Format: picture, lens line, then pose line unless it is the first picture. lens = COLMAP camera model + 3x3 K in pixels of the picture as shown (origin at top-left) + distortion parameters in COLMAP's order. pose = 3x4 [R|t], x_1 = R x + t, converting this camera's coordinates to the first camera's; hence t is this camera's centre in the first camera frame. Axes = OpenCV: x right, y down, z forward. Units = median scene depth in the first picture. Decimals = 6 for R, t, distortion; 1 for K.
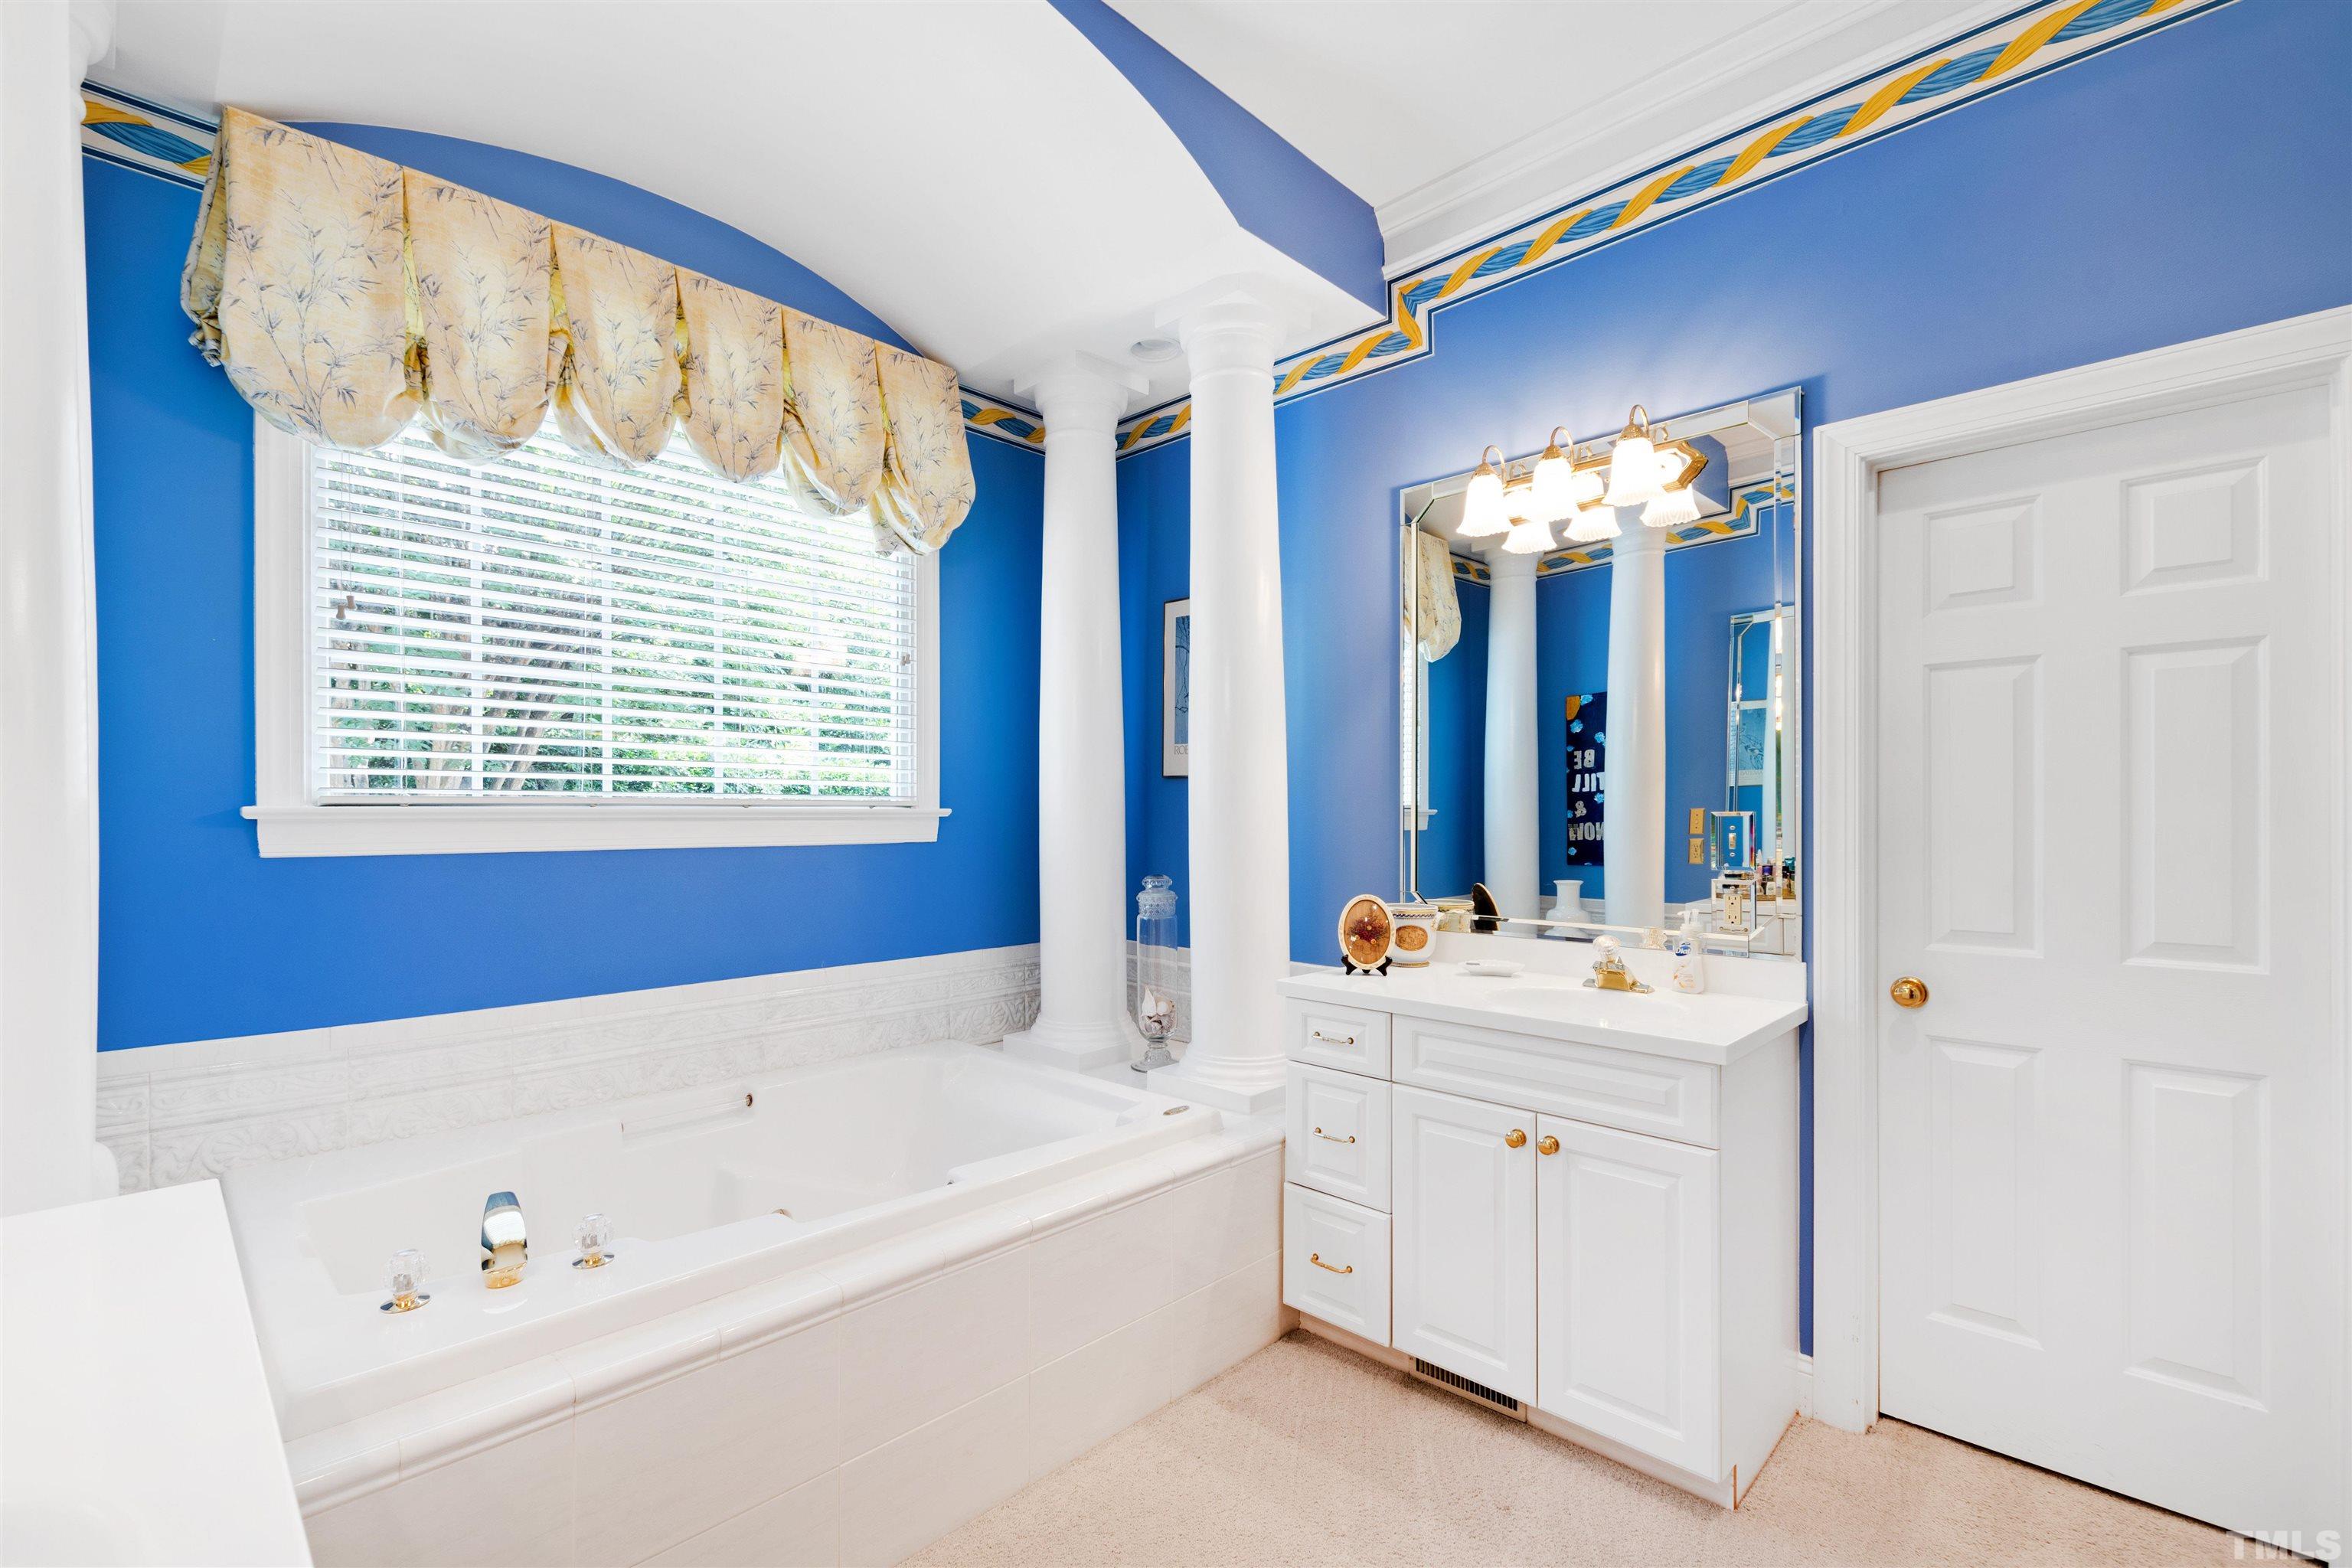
lens RADIAL K [[1027.3, 0, 1172.2], [0, 1027.3, 781.6], [0, 0, 1]] dist [0.001669, -0.001488]
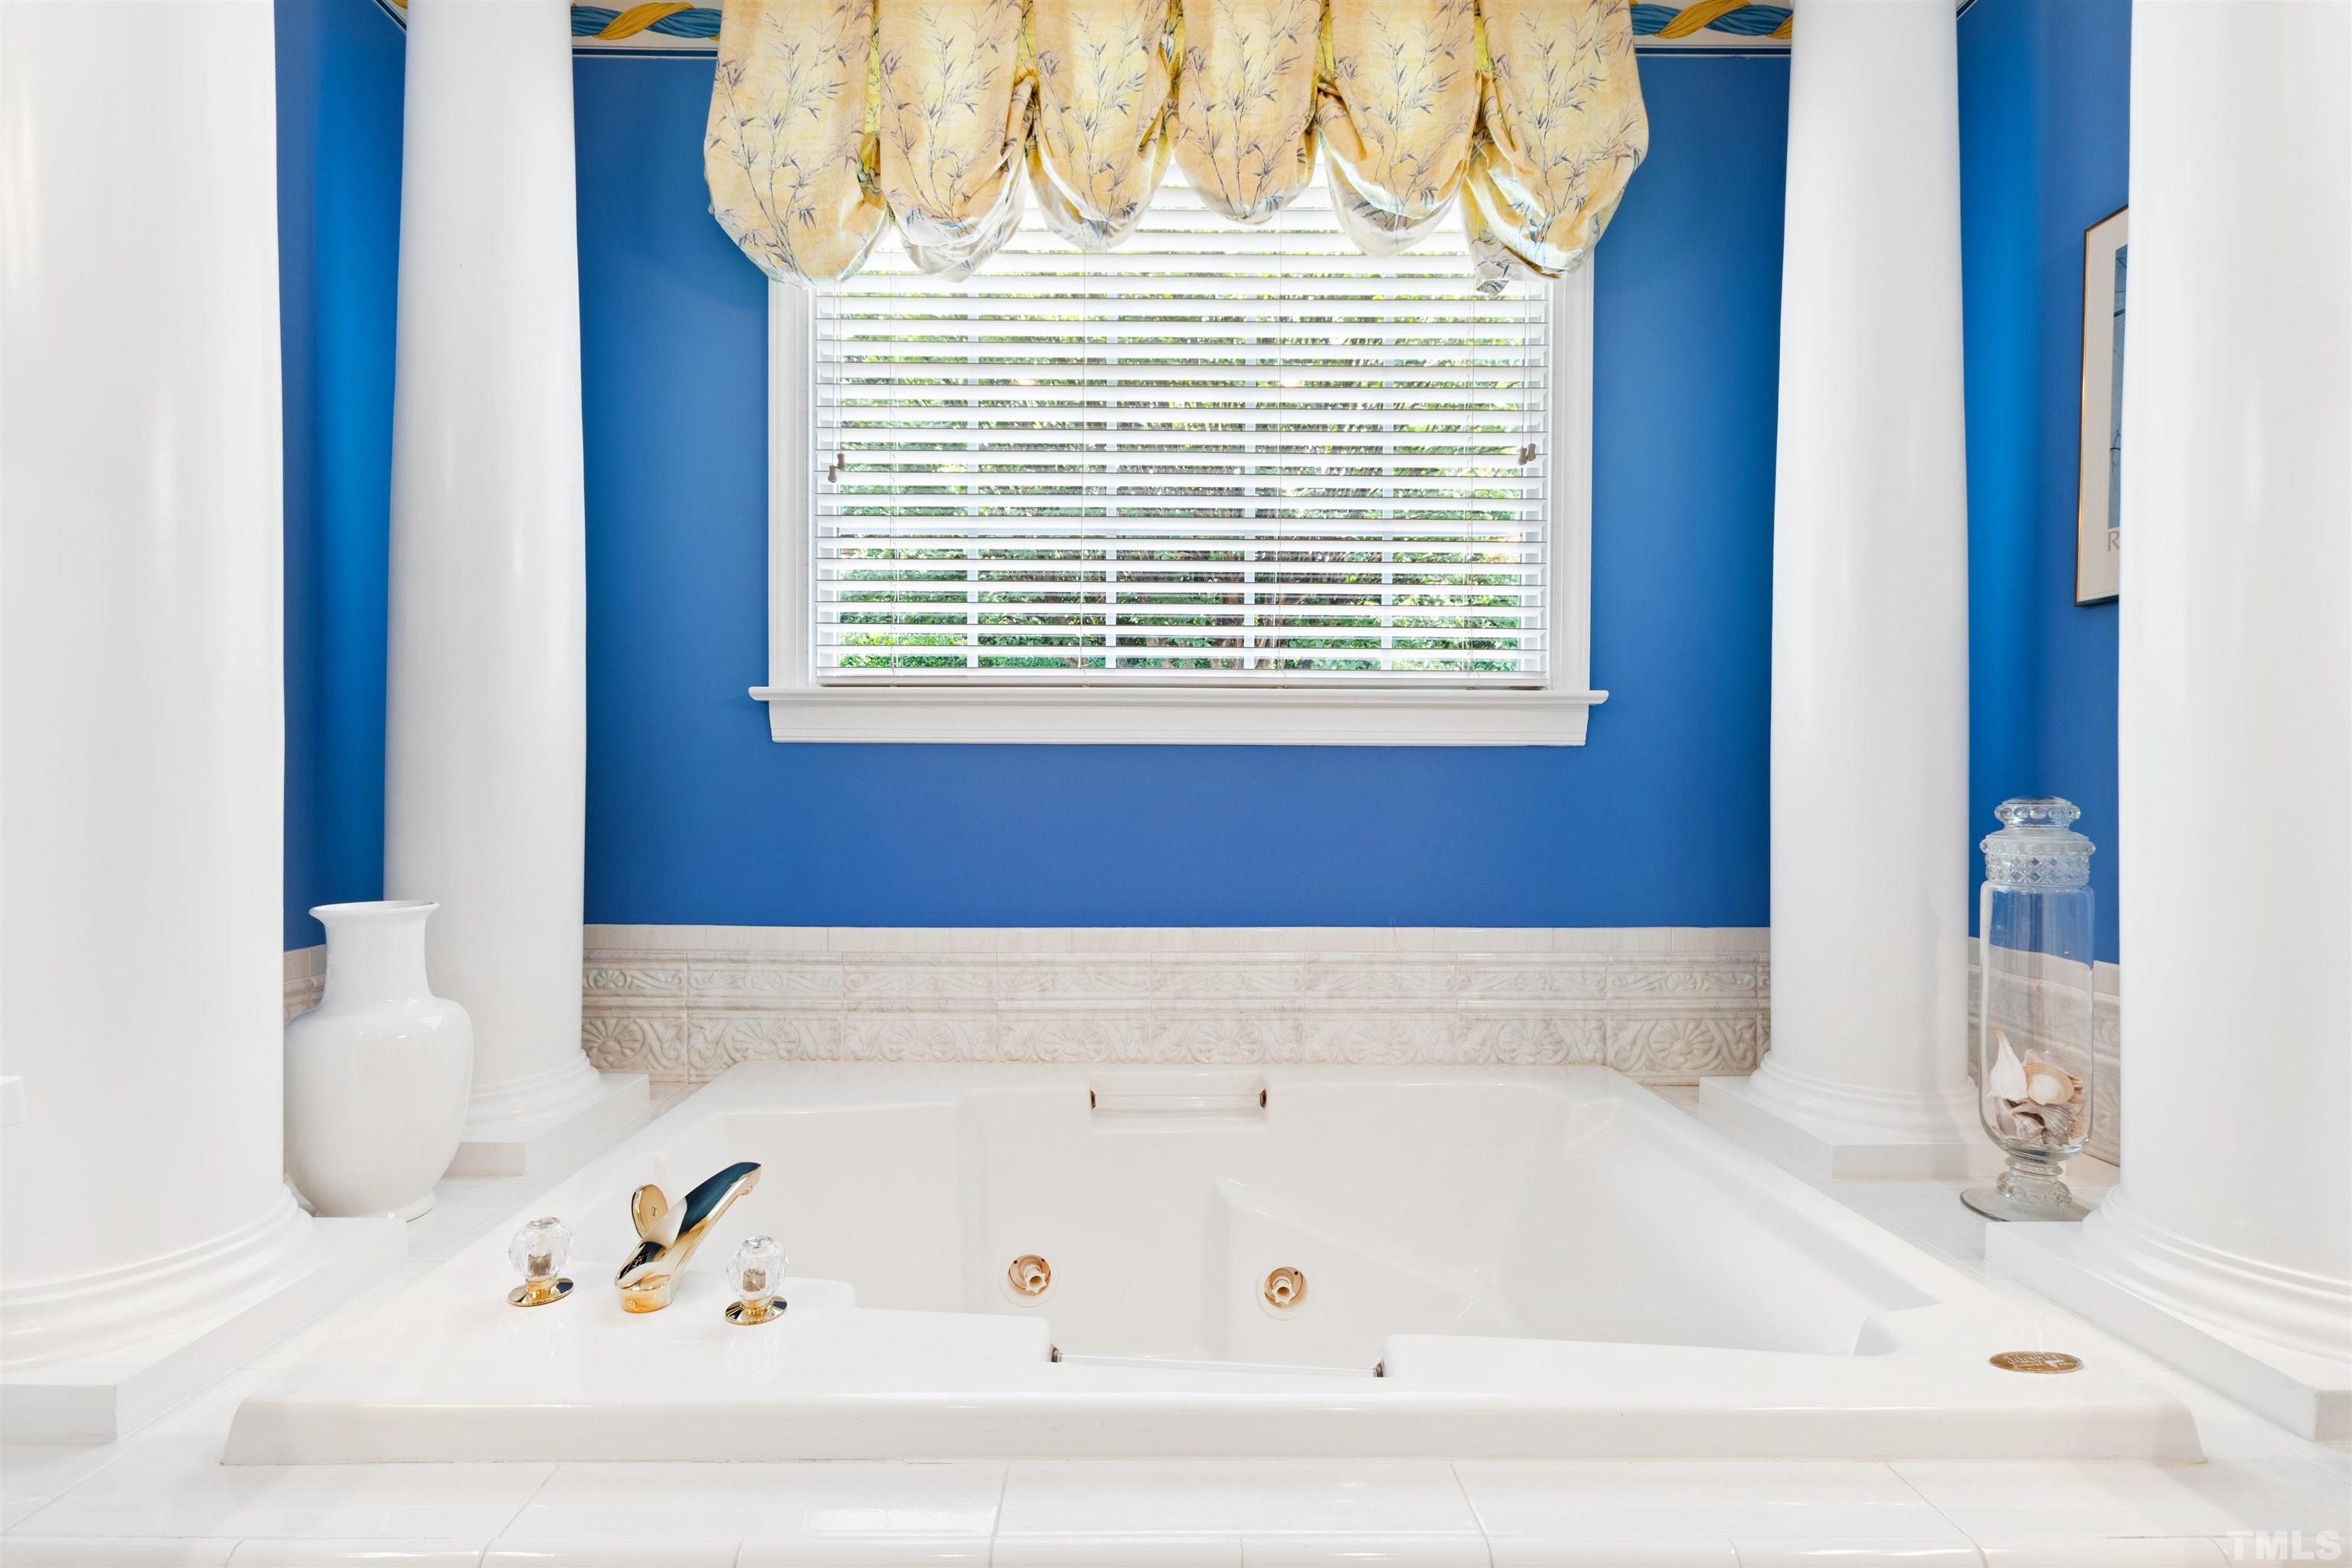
lens RADIAL K [[984.3, 0, 1233.2], [0, 984.3, 819.7], [0, 0, 1]] dist [-0.000737, 0.000155]
pose [[0.705808, 0.017349, -0.708191, 0.047350], [0.015423, 0.999087, 0.039847, 0.087715], [0.708236, -0.039047, 0.704895, 0.495576]]
